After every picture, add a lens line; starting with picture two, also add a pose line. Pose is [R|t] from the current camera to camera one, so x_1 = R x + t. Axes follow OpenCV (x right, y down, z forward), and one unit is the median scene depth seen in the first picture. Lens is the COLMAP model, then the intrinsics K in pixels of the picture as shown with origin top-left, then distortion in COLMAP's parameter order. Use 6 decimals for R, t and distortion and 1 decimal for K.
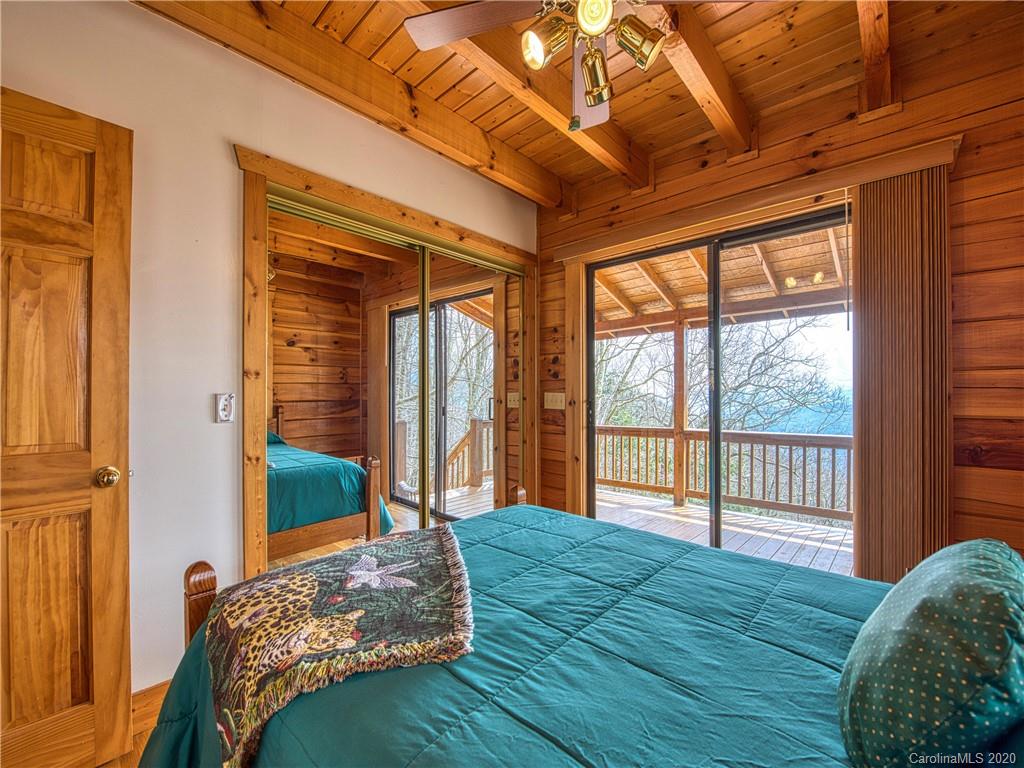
lens RADIAL K [[416.6, 0, 516.8], [0, 416.6, 406.8], [0, 0, 1]] dist [-0.018929, -0.000594]
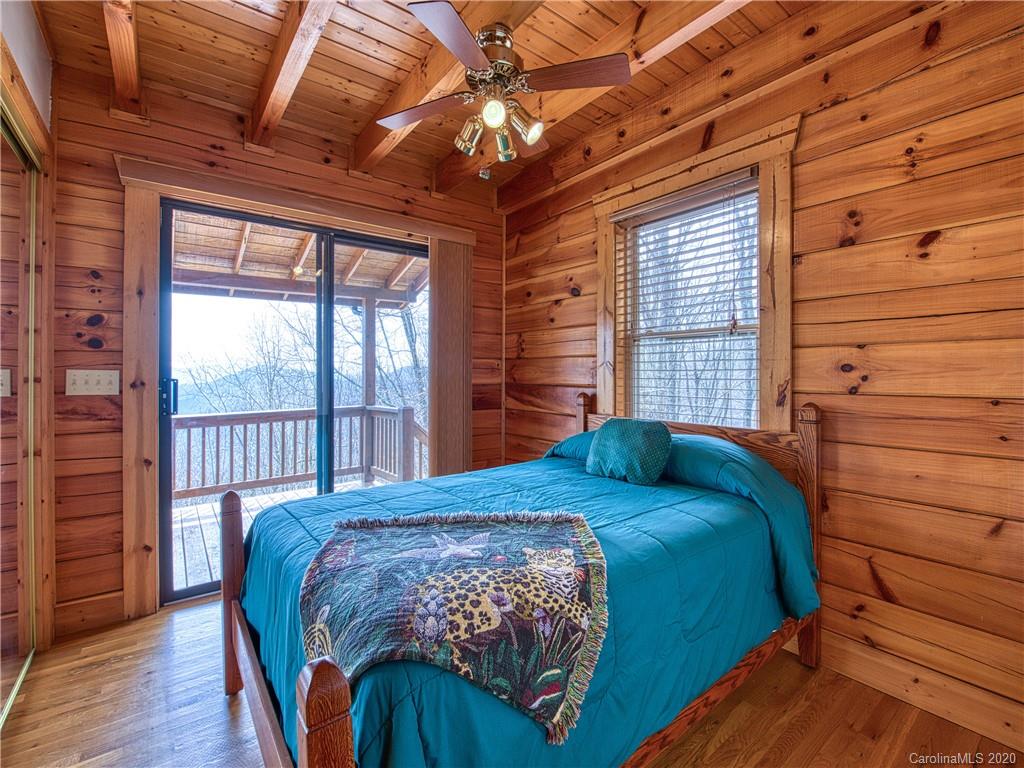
lens RADIAL K [[456.4, 0, 515.5], [0, 456.4, 389.5], [0, 0, 1]] dist [-0.000616, -0.007445]
pose [[0.184067, -0.034355, 0.982313, -1.352175], [0.035124, 0.998981, 0.028357, -0.002142], [-0.982286, 0.029283, 0.185087, 0.626708]]
